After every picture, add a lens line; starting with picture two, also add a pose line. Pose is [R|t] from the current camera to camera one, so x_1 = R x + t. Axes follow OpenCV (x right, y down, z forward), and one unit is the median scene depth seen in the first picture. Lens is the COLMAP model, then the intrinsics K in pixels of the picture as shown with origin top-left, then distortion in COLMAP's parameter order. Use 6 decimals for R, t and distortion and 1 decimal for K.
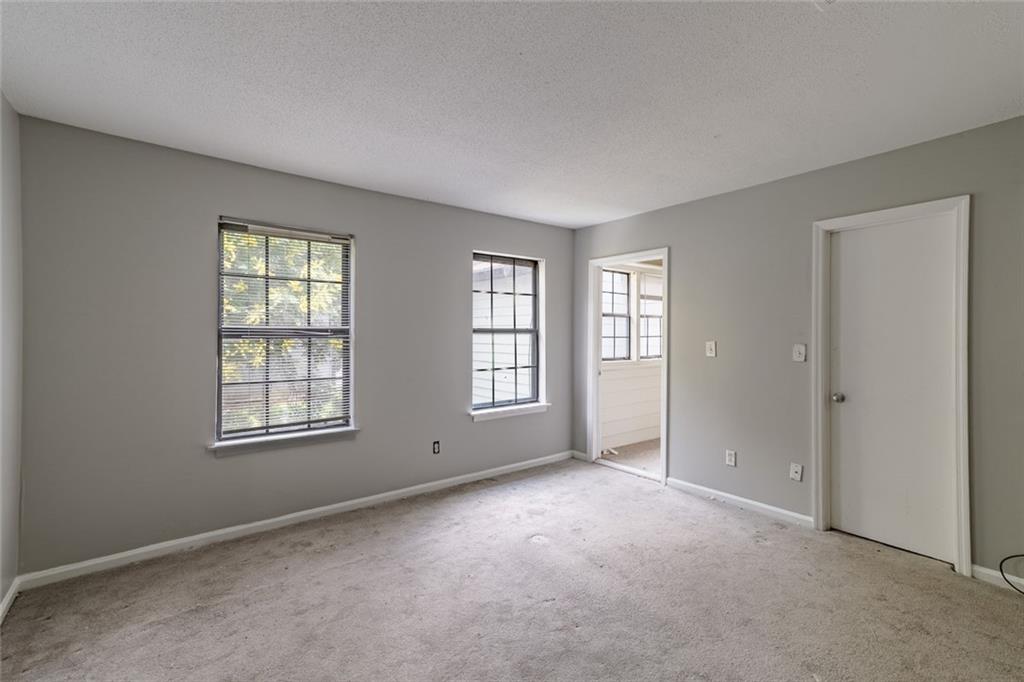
lens RADIAL K [[454.8, 0, 495.2], [0, 454.8, 341.6], [0, 0, 1]] dist [0.000826, 0.014625]
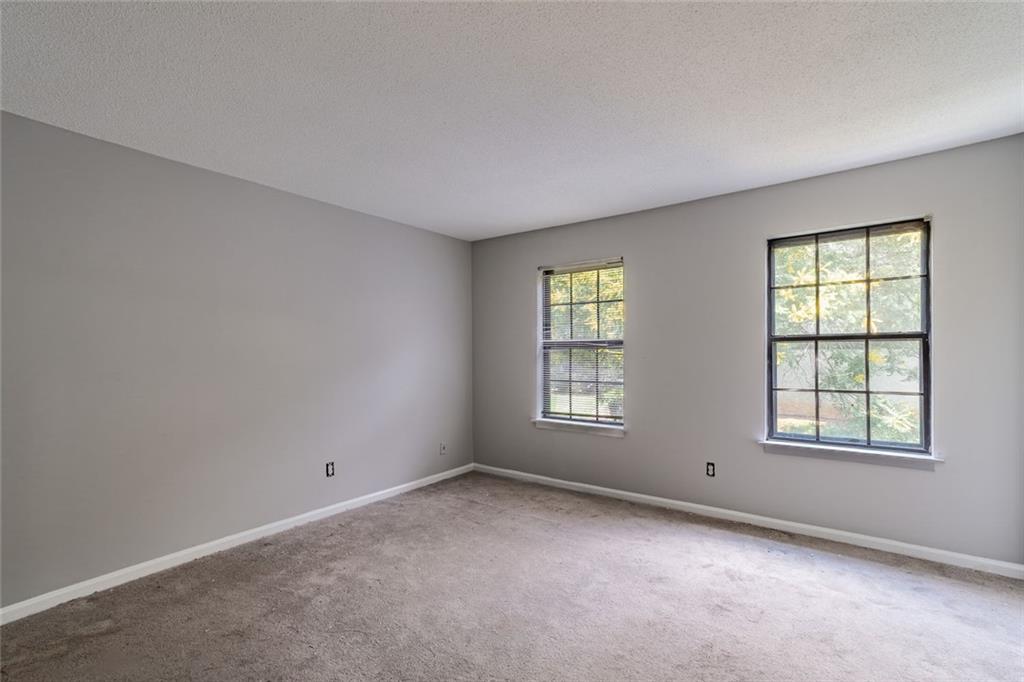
lens RADIAL K [[454.8, 0, 495.2], [0, 454.8, 341.6], [0, 0, 1]] dist [0.000826, 0.014625]
pose [[0.279413, -0.009821, -0.960121, 0.703760], [0.005114, 0.999949, -0.008740, -0.017375], [0.960157, -0.002468, 0.279449, 0.379315]]
